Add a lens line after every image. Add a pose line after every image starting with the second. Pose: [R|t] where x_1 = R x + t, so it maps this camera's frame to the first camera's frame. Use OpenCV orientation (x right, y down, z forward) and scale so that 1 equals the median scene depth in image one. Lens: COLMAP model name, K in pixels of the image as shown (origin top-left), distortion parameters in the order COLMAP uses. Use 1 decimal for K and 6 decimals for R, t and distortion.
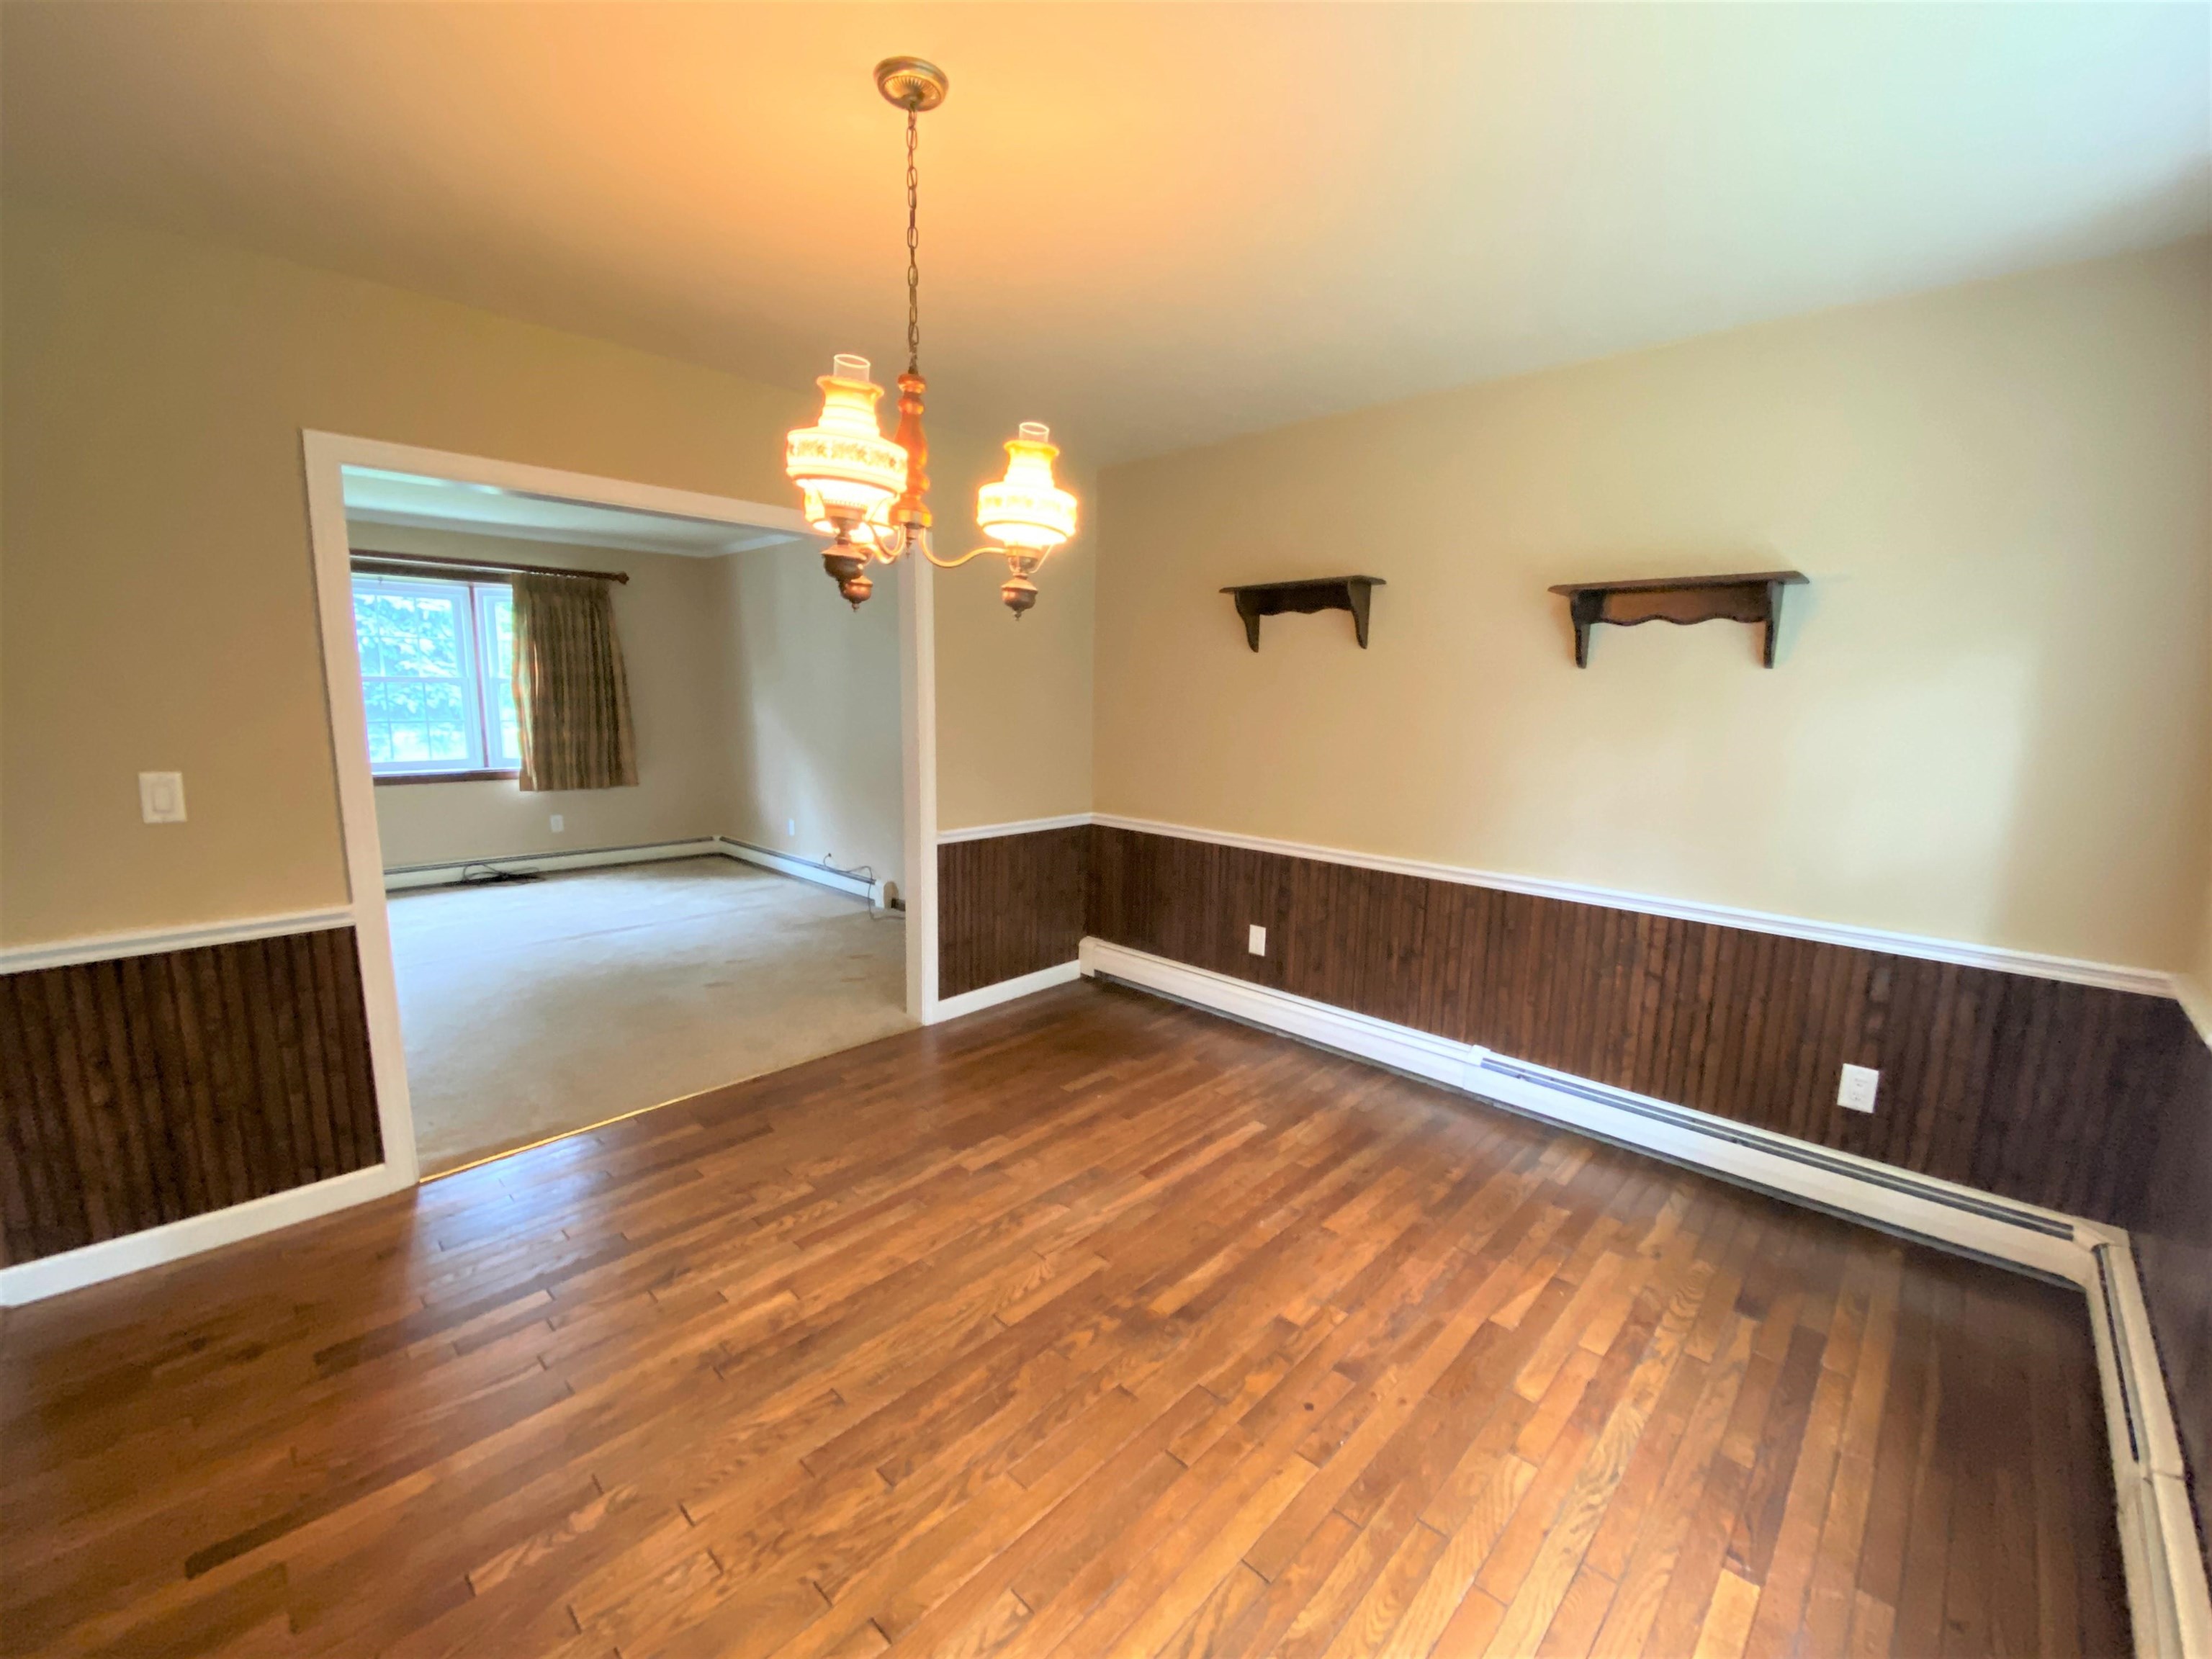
lens RADIAL K [[899.8, 0, 1102.2], [0, 899.8, 832.7], [0, 0, 1]] dist [0.035828, -0.028941]
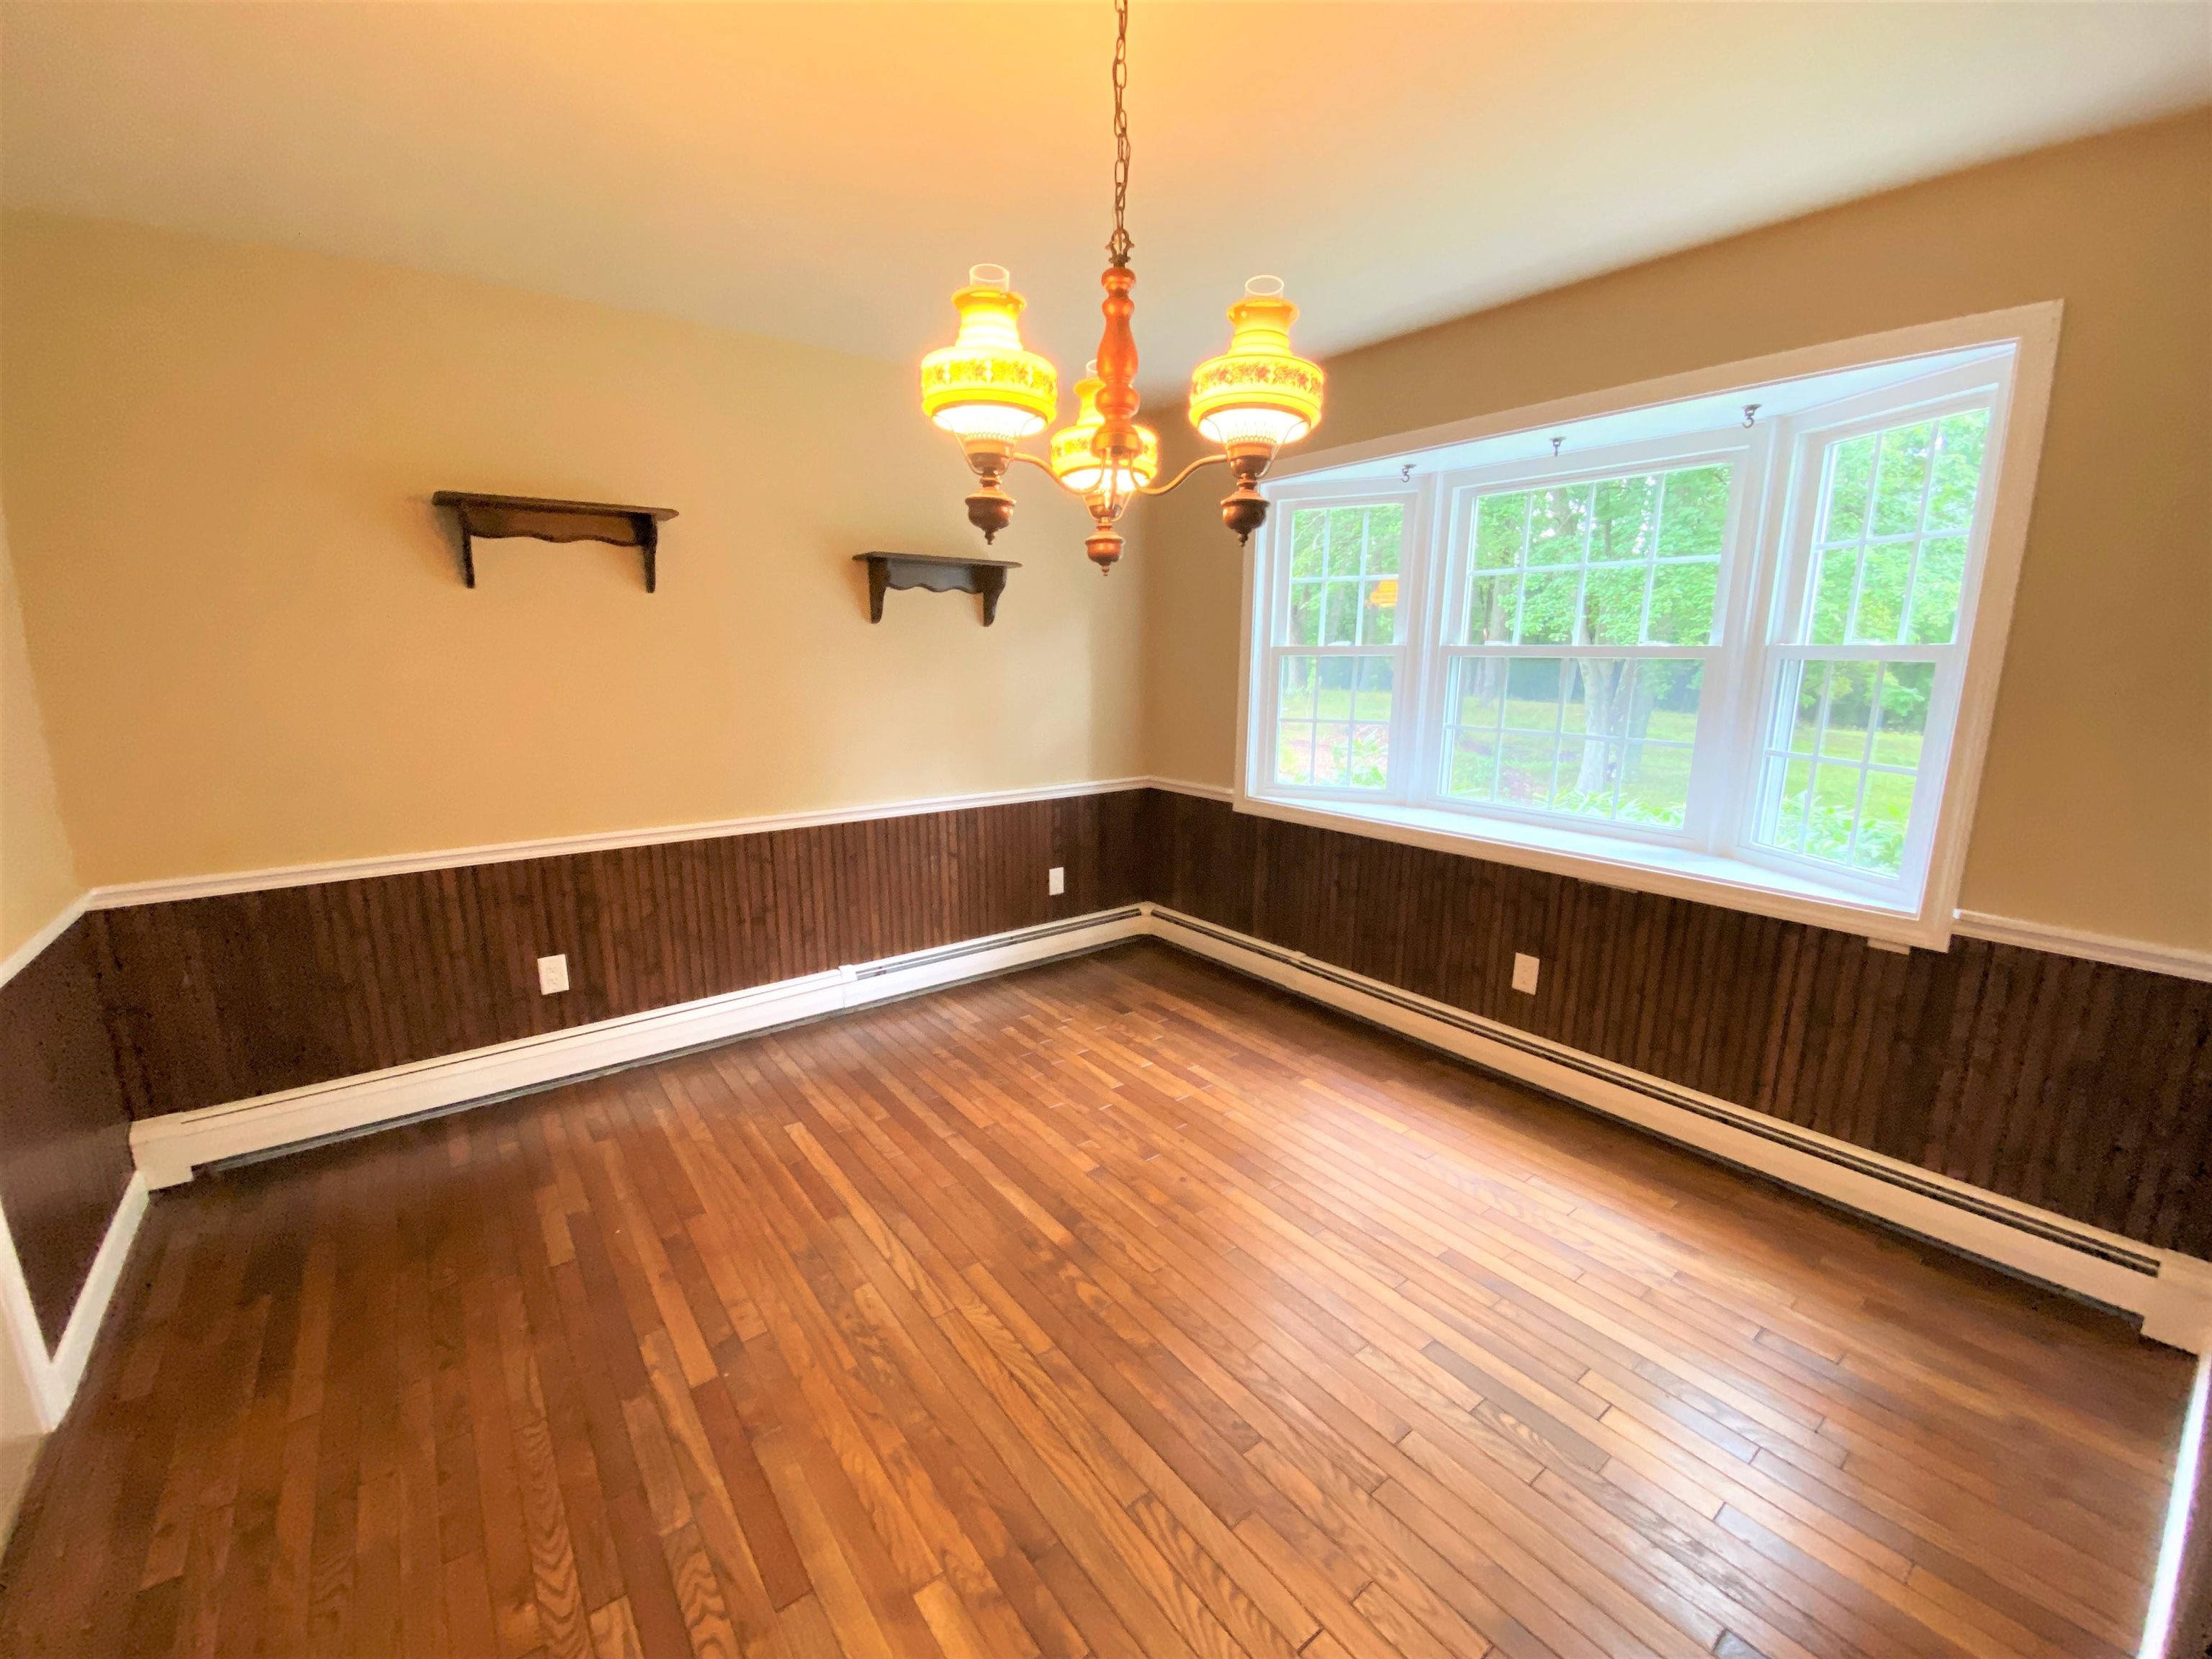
lens RADIAL K [[901.3, 0, 1103.8], [0, 901.3, 832.4], [0, 0, 1]] dist [0.044170, -0.029311]
pose [[0.150139, -0.216445, 0.964681, -0.653893], [0.157524, 0.968514, 0.192789, -0.099195], [-0.976035, 0.123015, 0.179507, 0.537015]]
